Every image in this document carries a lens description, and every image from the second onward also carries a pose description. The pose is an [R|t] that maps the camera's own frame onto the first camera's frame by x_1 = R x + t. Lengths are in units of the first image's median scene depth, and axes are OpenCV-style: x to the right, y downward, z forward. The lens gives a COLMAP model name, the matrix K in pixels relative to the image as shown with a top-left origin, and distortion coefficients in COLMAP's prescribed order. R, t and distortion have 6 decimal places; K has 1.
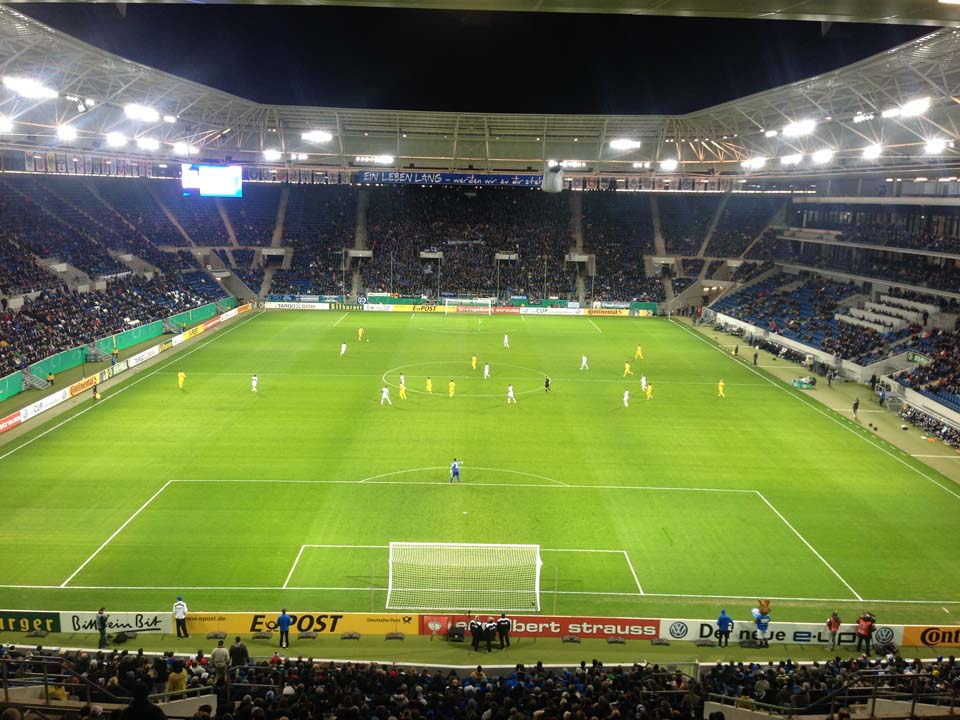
lens RADIAL K [[886.9, 0, 481.5], [0, 886.9, 355.1], [0, 0, 1]] dist [0.037226, 0.000000]
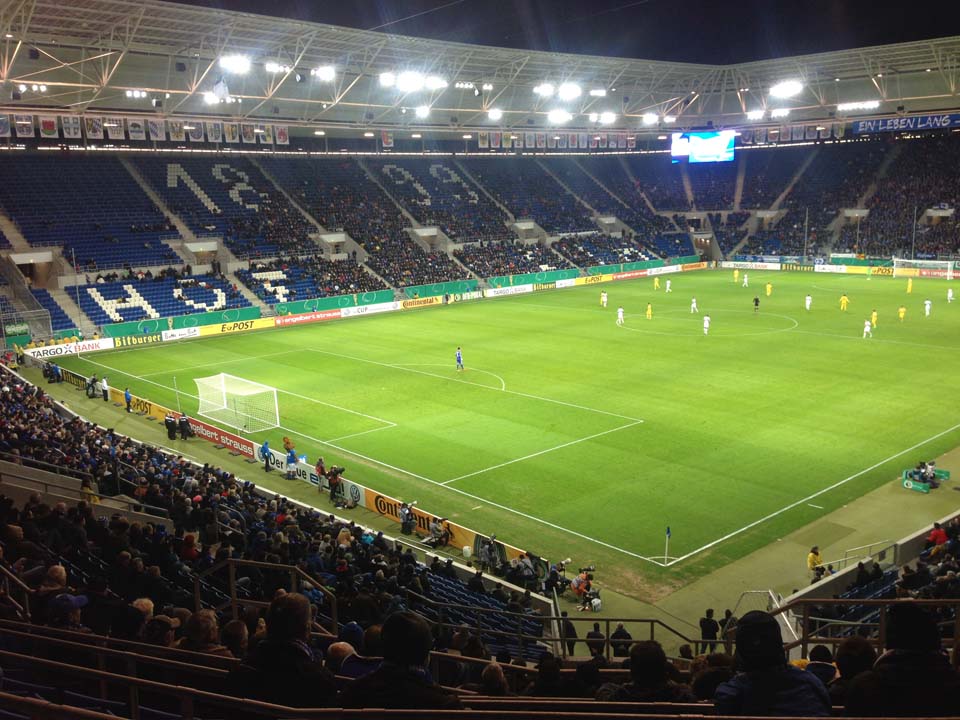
lens RADIAL K [[886.9, 0, 473.9], [0, 886.9, 363.2], [0, 0, 1]] dist [0.037226, 0.000000]
pose [[0.646853, 0.100728, -0.755933, 0.358066], [-0.087004, 0.994514, 0.058069, 0.022902], [0.757636, 0.028207, 0.652068, 0.111926]]
